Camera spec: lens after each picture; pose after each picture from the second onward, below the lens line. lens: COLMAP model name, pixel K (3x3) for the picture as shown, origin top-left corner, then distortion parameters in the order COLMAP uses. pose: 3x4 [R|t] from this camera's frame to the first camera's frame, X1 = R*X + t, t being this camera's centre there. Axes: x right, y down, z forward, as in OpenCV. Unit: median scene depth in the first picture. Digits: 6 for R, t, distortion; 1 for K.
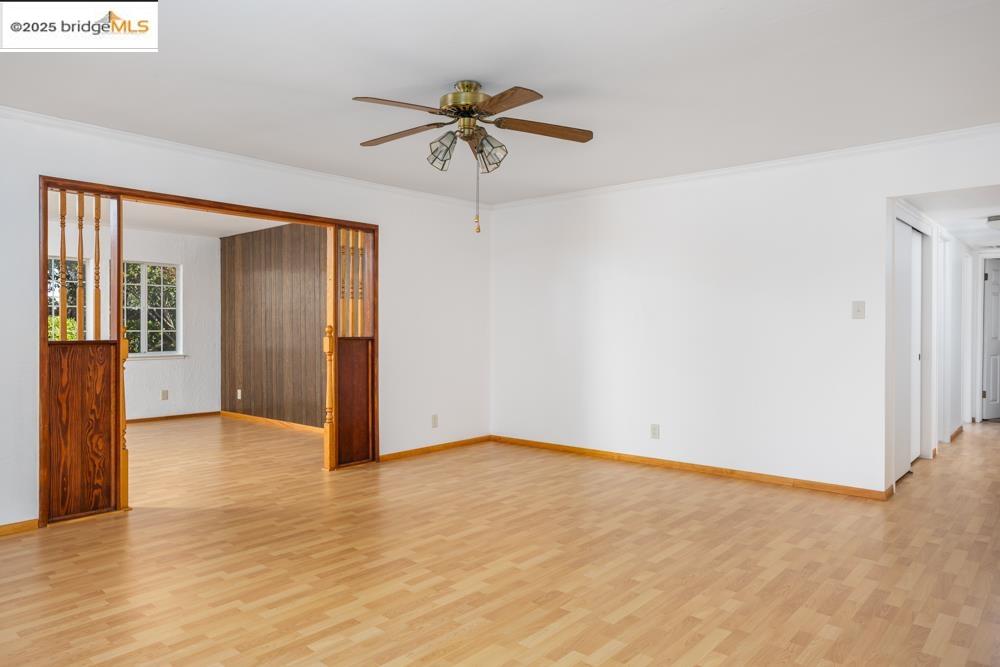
lens RADIAL K [[659.8, 0, 498.8], [0, 659.8, 325.2], [0, 0, 1]] dist [-0.012485, 0.001151]
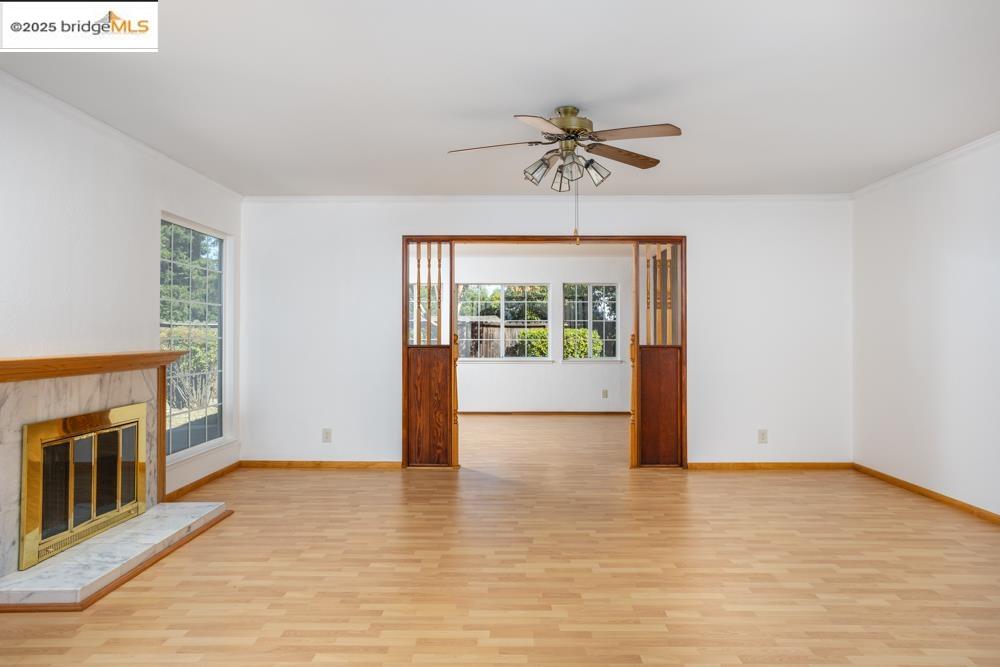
lens RADIAL K [[651.5, 0, 500.0], [0, 651.5, 333.5], [0, 0, 1]] dist [-0.016594, 0.004402]
pose [[0.646734, -0.003785, -0.762707, 0.583354], [0.000634, 0.999990, -0.004425, 0.005092], [0.762716, 0.002378, 0.646730, 0.196476]]
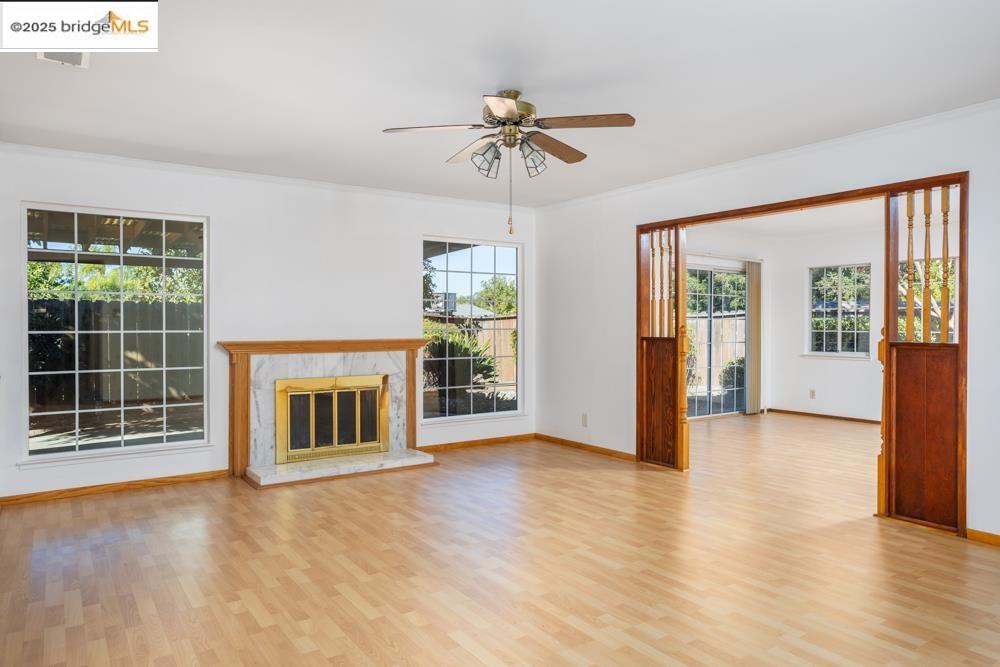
lens RADIAL K [[659.8, 0, 498.8], [0, 659.8, 325.2], [0, 0, 1]] dist [-0.012485, 0.001151]
pose [[-0.250040, -0.002348, -0.968233, 0.818046], [0.000209, 0.999997, -0.002479, 0.001741], [0.968236, -0.000823, -0.250038, 1.055722]]
